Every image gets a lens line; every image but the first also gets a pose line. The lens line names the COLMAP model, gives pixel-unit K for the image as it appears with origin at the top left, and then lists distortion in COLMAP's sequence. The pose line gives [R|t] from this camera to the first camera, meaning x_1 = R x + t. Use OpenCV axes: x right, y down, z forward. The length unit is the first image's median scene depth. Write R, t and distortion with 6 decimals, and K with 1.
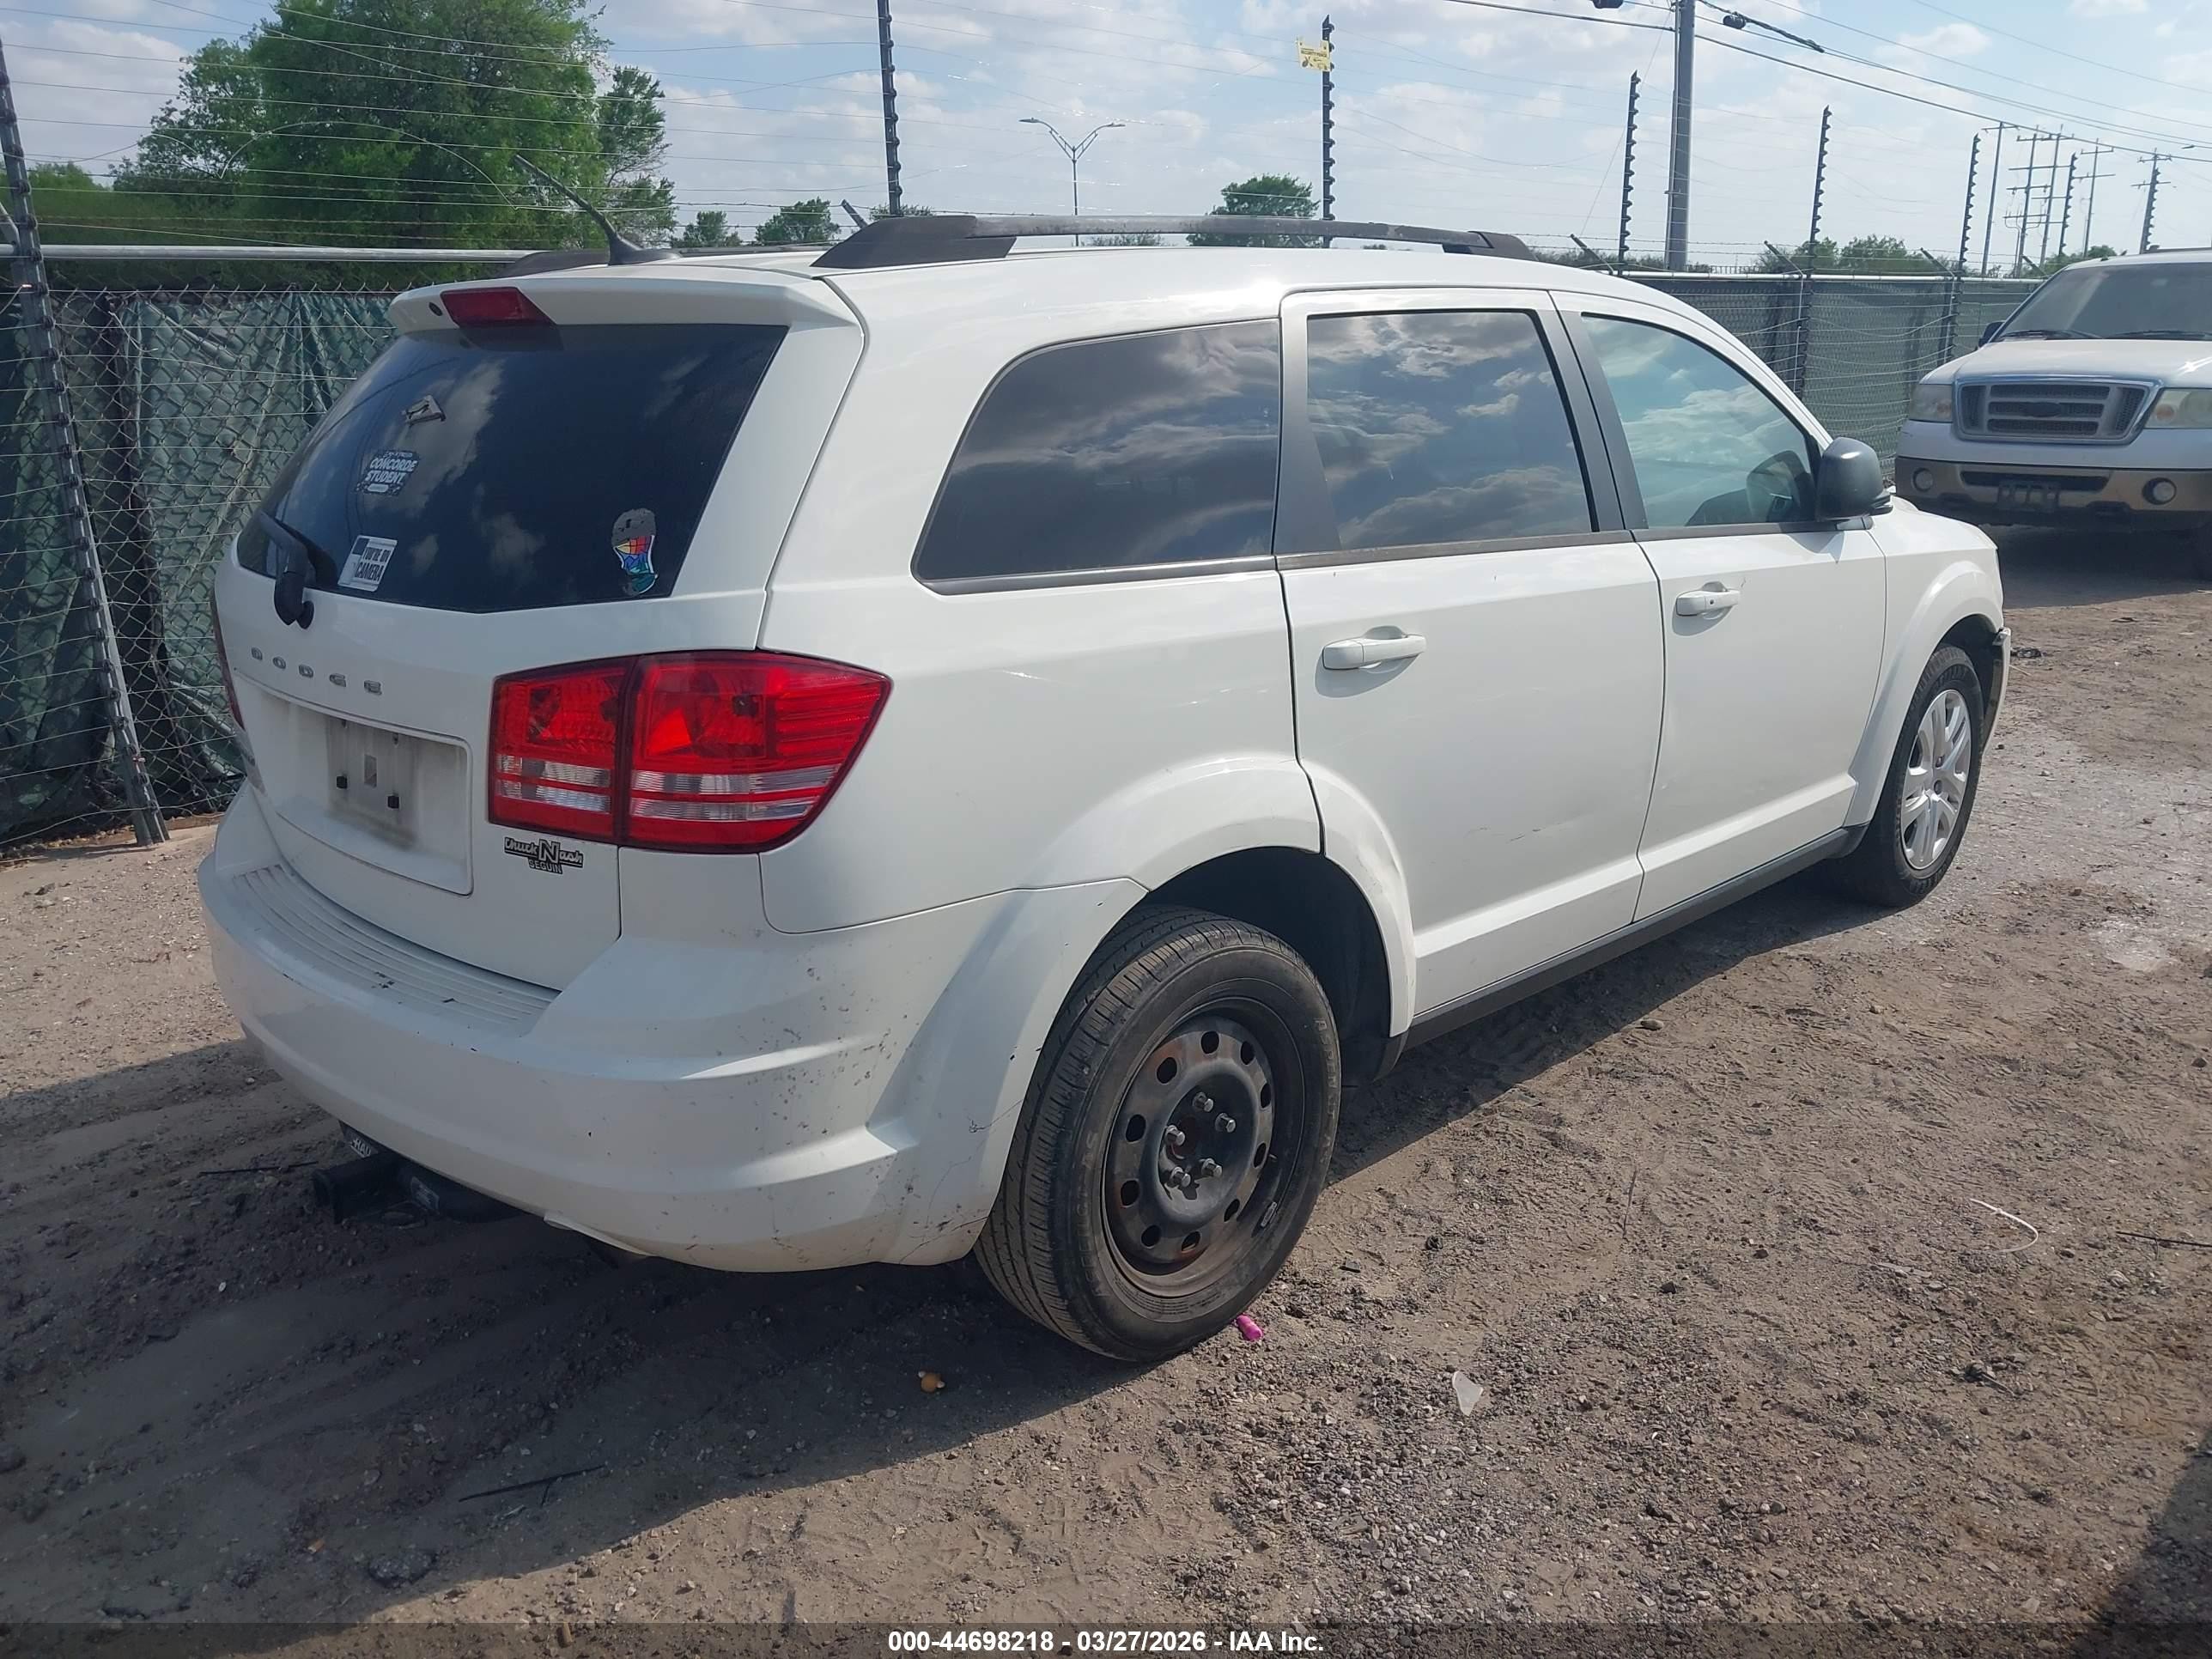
lens RADIAL K [[1731.0, 0, 1106.0], [0, 1731.0, 829.5], [0, 0, 1]] dist [-0.002291, 0.004176]
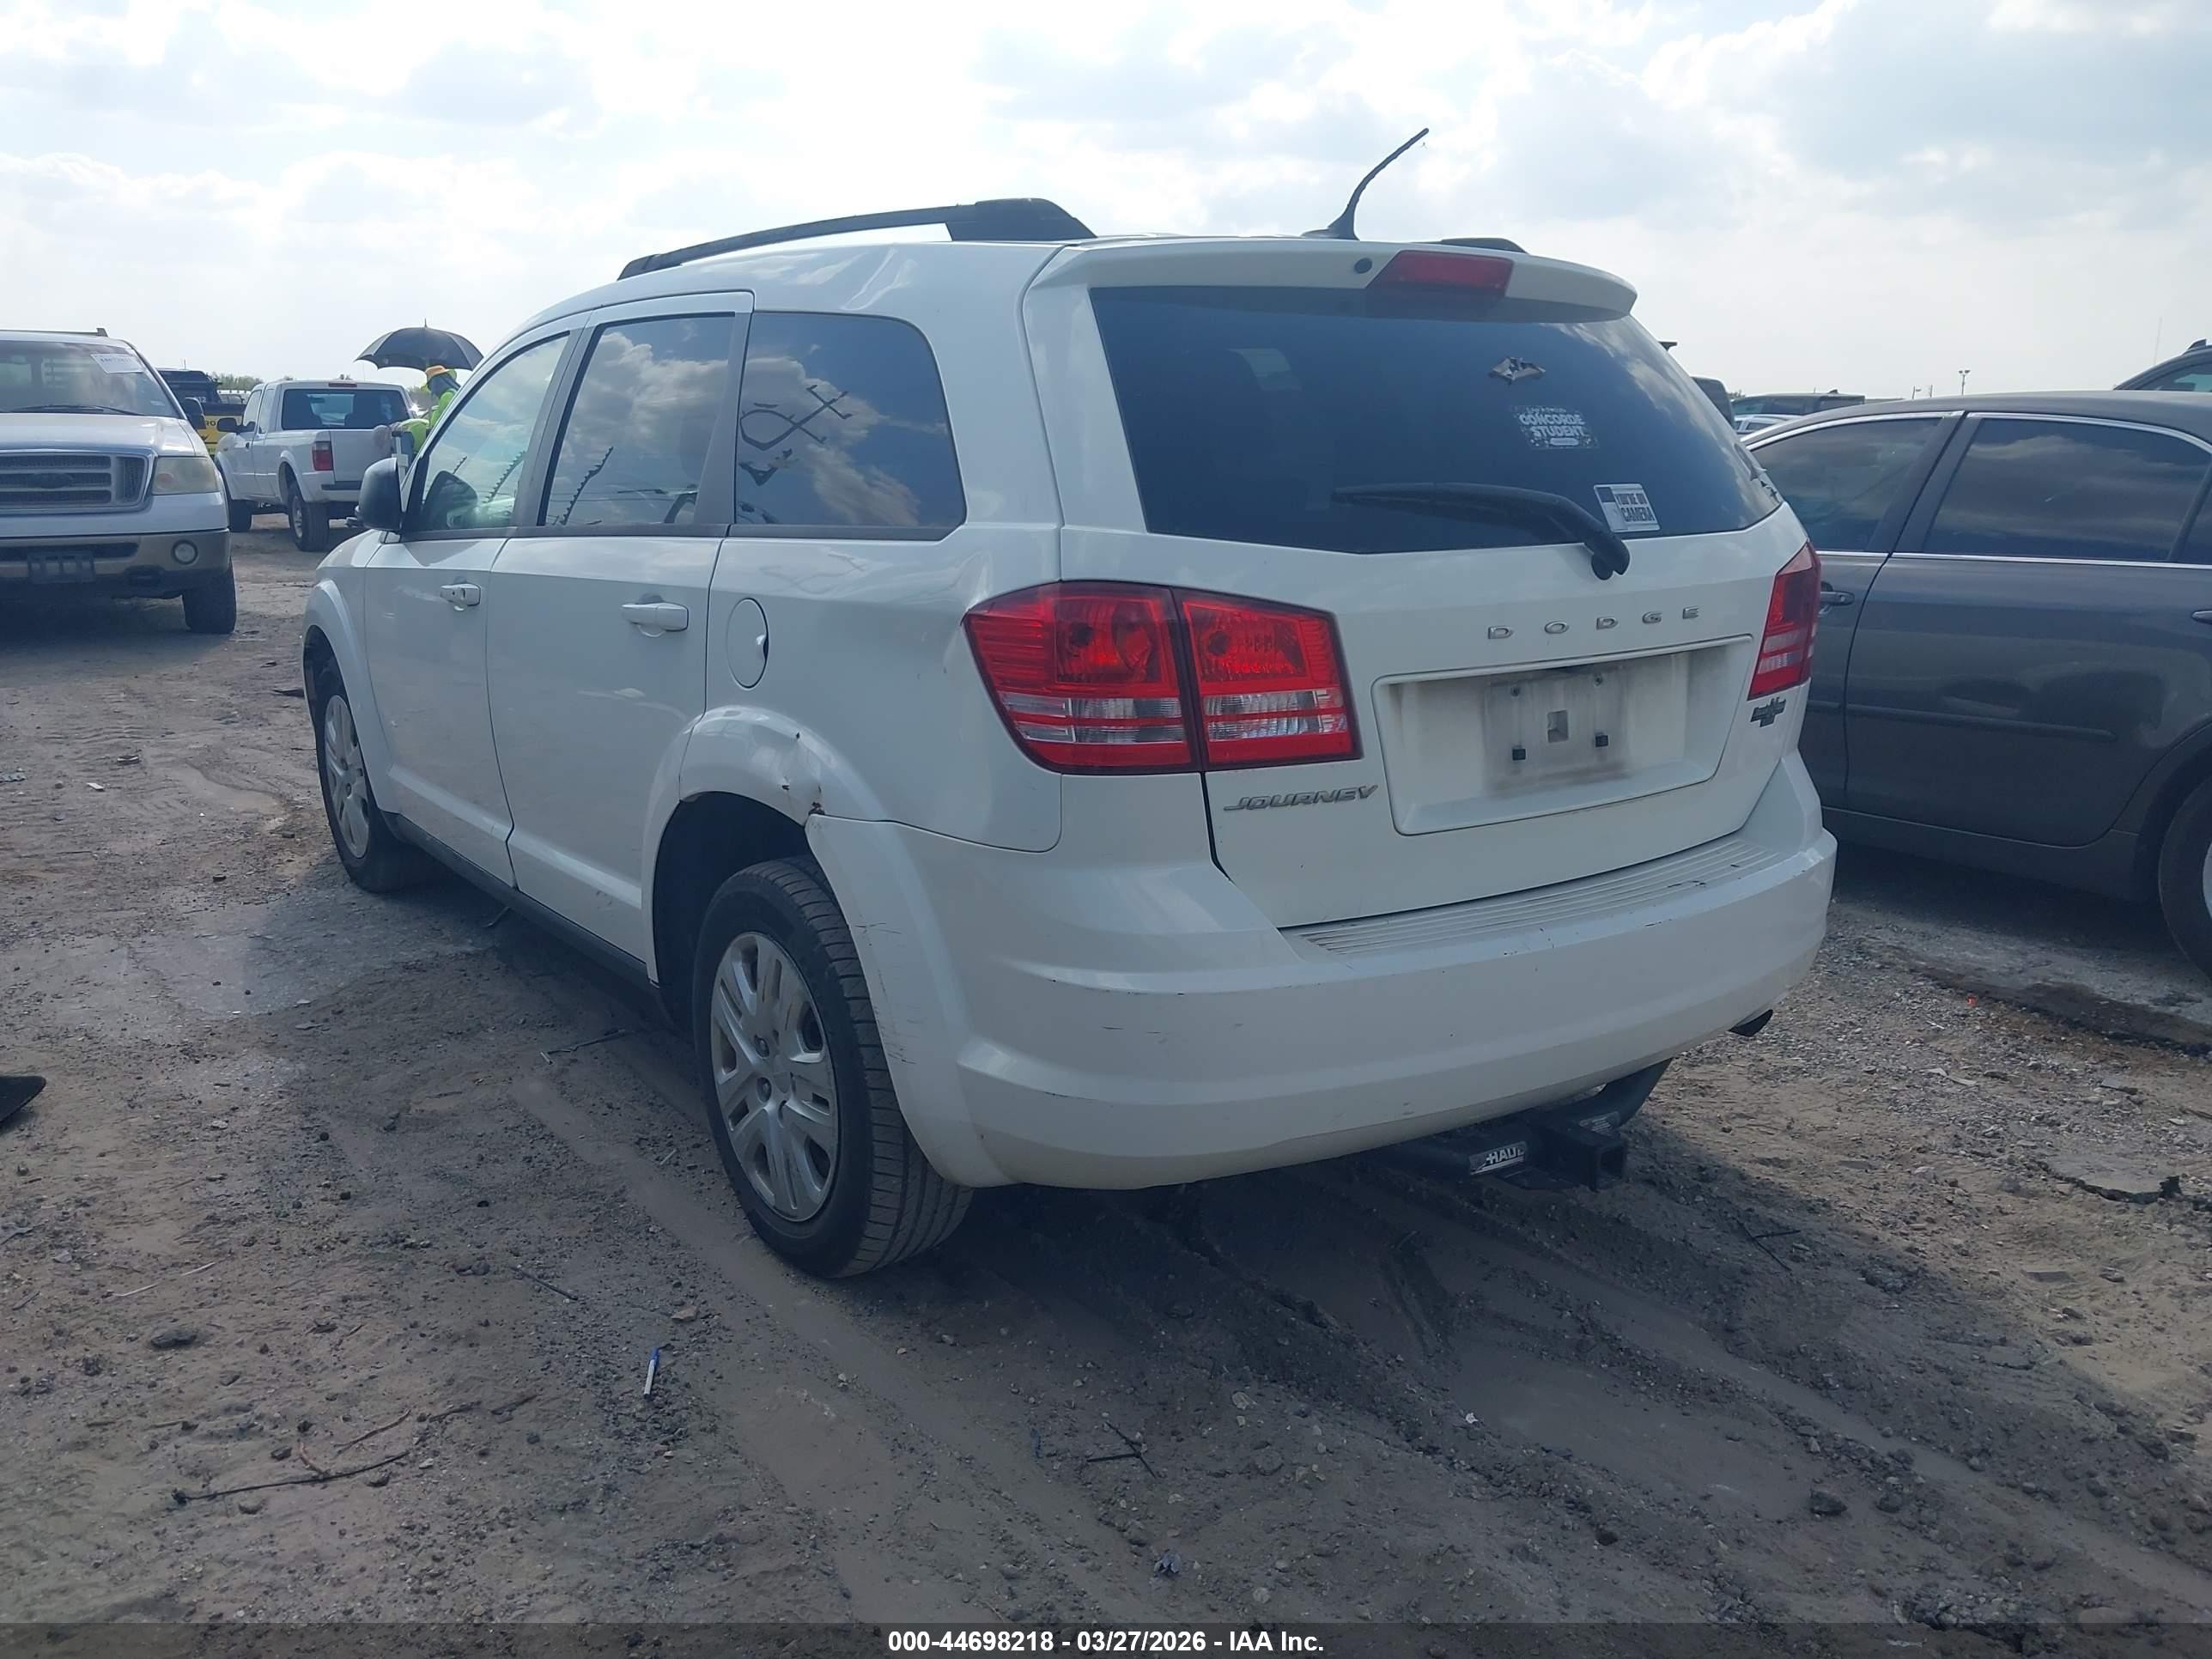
lens RADIAL K [[1691.5, 0, 1106.0], [0, 1691.5, 829.5], [0, 0, 1]] dist [0.058887, -0.002312]
pose [[0.217535, -0.213236, 0.952475, -1.276731], [0.266112, 0.951832, 0.152315, -0.174933], [-0.939076, 0.220331, 0.263802, 0.891616]]
